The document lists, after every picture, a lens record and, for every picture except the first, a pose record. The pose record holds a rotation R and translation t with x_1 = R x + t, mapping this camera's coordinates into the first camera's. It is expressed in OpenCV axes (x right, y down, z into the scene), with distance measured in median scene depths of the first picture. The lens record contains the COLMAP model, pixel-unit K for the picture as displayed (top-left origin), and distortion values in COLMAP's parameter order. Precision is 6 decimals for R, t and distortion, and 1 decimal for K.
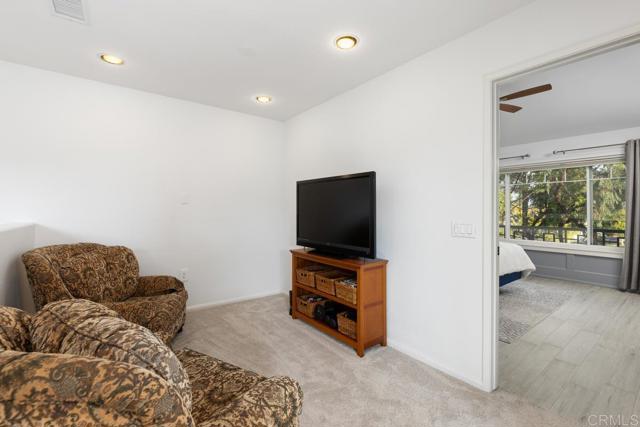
lens RADIAL K [[282.1, 0, 318.1], [0, 282.1, 202.3], [0, 0, 1]] dist [0.006875, -0.000745]
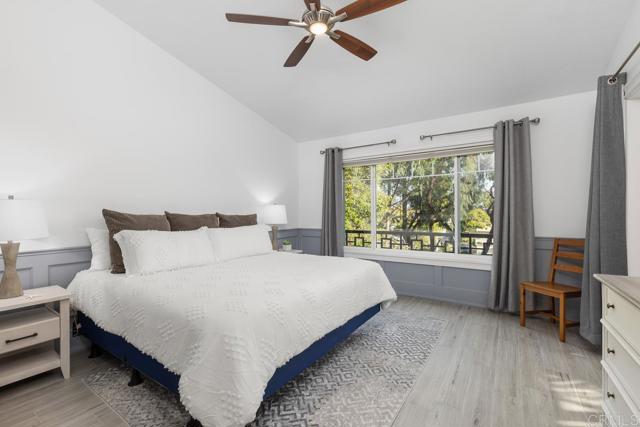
lens RADIAL K [[282.1, 0, 318.0], [0, 282.1, 215.9], [0, 0, 1]] dist [0.006875, -0.000745]
pose [[0.947239, -0.021056, 0.319835, 0.105059], [0.010457, 0.999339, 0.034821, 0.003440], [-0.320357, -0.029639, 0.946833, 0.118613]]
